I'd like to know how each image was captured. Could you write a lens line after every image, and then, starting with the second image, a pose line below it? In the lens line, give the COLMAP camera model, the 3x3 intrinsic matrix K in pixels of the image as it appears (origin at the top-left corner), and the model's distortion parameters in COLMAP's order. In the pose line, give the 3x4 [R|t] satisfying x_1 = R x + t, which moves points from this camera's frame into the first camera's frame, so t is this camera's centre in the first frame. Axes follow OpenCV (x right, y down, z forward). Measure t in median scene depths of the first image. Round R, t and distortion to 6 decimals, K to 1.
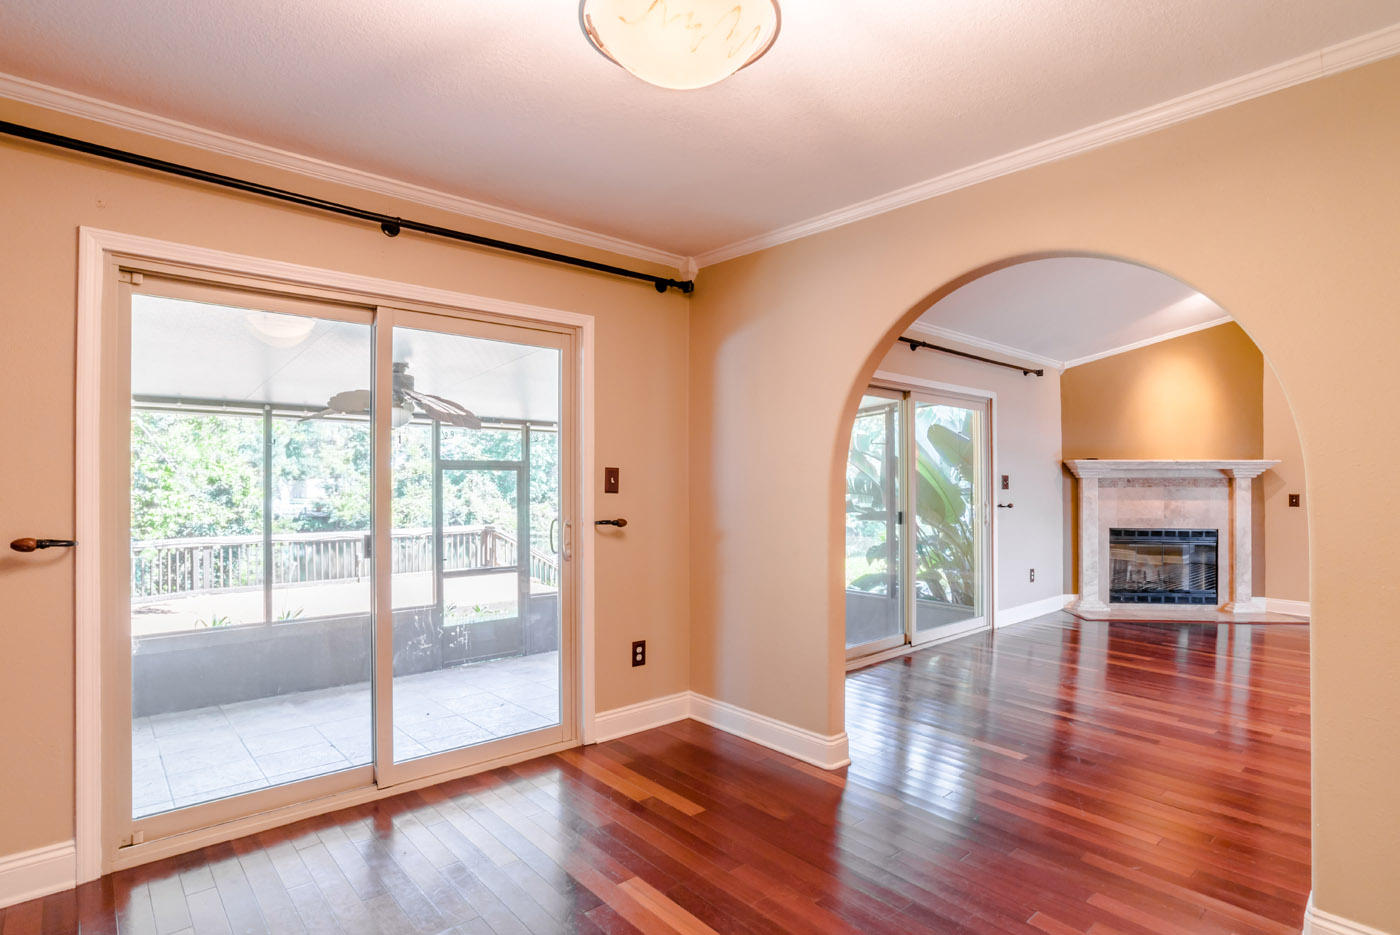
lens RADIAL K [[716.9, 0, 697.4], [0, 716.9, 473.5], [0, 0, 1]] dist [-0.052403, 0.025380]
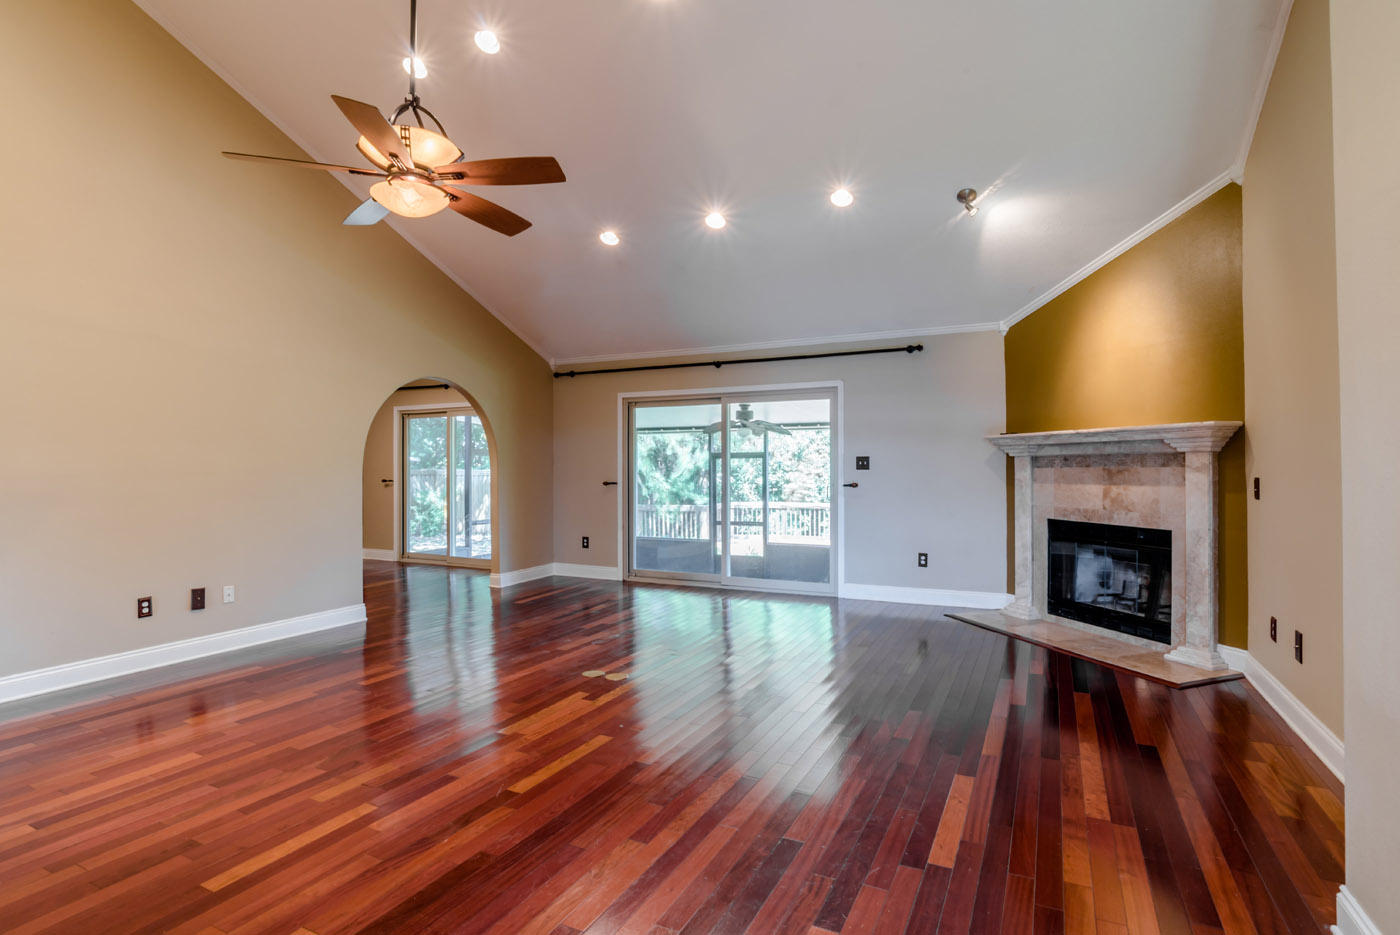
lens RADIAL K [[716.1, 0, 699.7], [0, 716.1, 462.7], [0, 0, 1]] dist [-0.057772, 0.025257]
pose [[0.385614, -0.011105, -0.922593, 1.171518], [0.014033, 0.999882, -0.006170, 0.013584], [0.922553, -0.010568, 0.385725, 0.335119]]
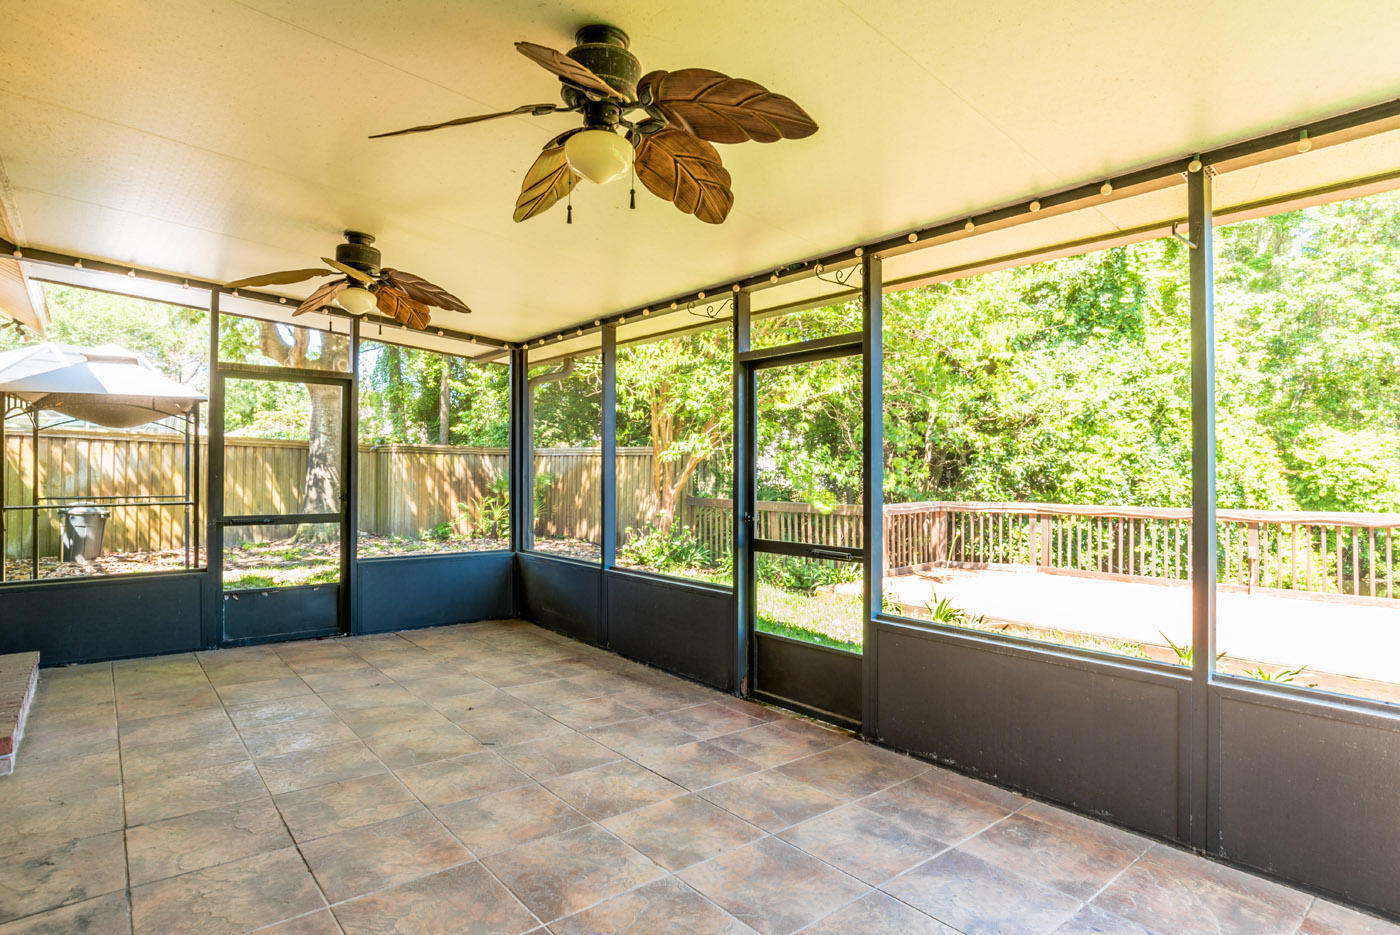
lens RADIAL K [[716.1, 0, 699.7], [0, 716.1, 462.7], [0, 0, 1]] dist [-0.057772, 0.025257]
pose [[-0.022250, -0.016791, -0.999611, 0.239271], [0.012453, 0.999777, -0.017071, 0.084604], [0.999675, -0.012828, -0.022036, 1.002087]]
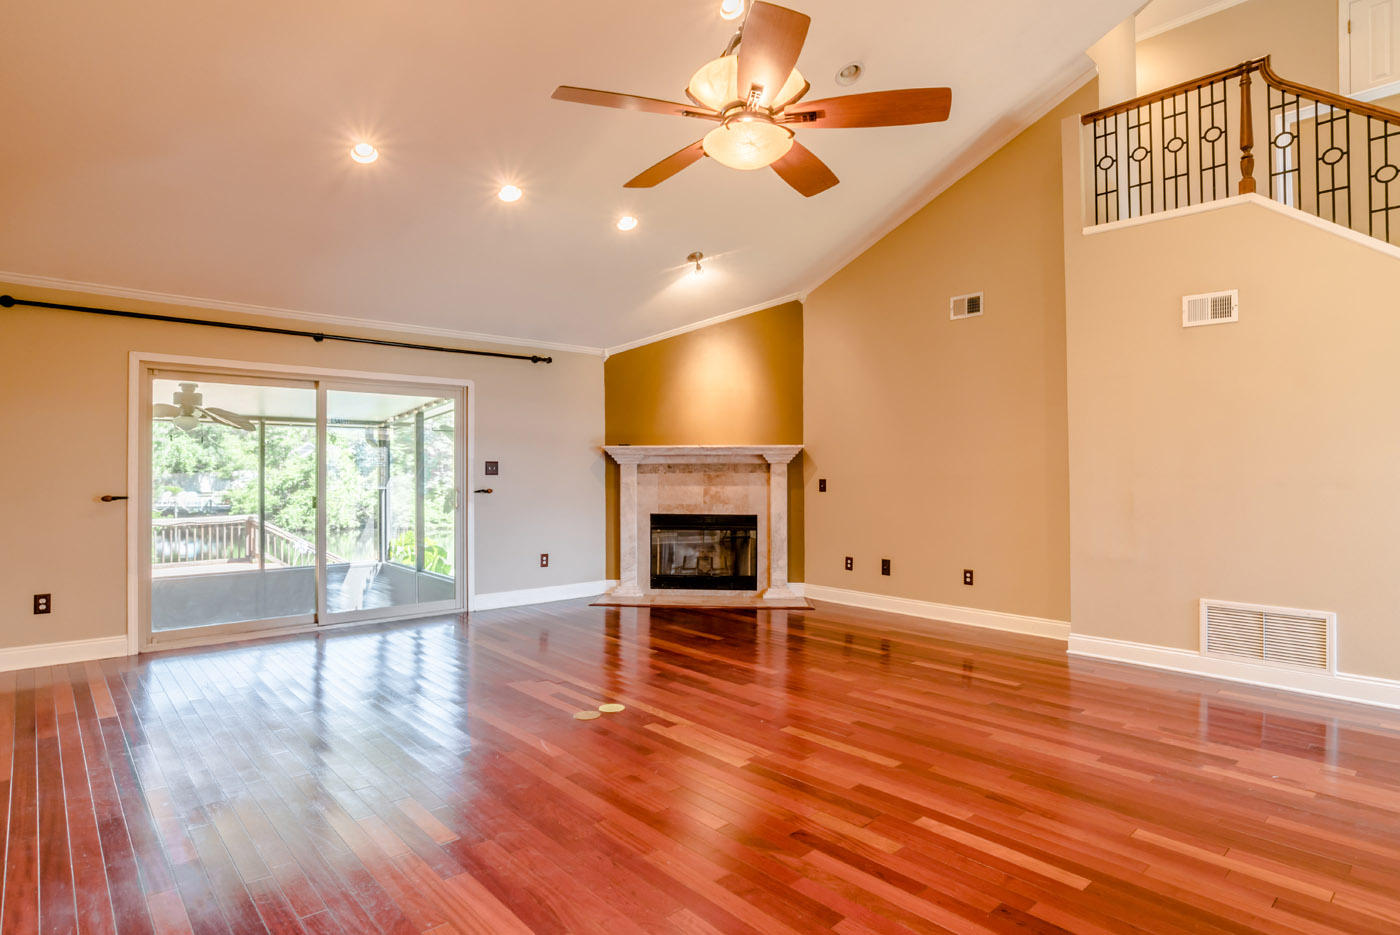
lens RADIAL K [[750.5, 0, 700.0], [0, 750.5, 467.5], [0, 0, 1]] dist [-0.033973, 0.001851]
pose [[0.999790, -0.003457, 0.020197, 0.635019], [0.003350, 0.999980, 0.005333, 0.005981], [-0.020215, -0.005264, 0.999782, -0.066772]]
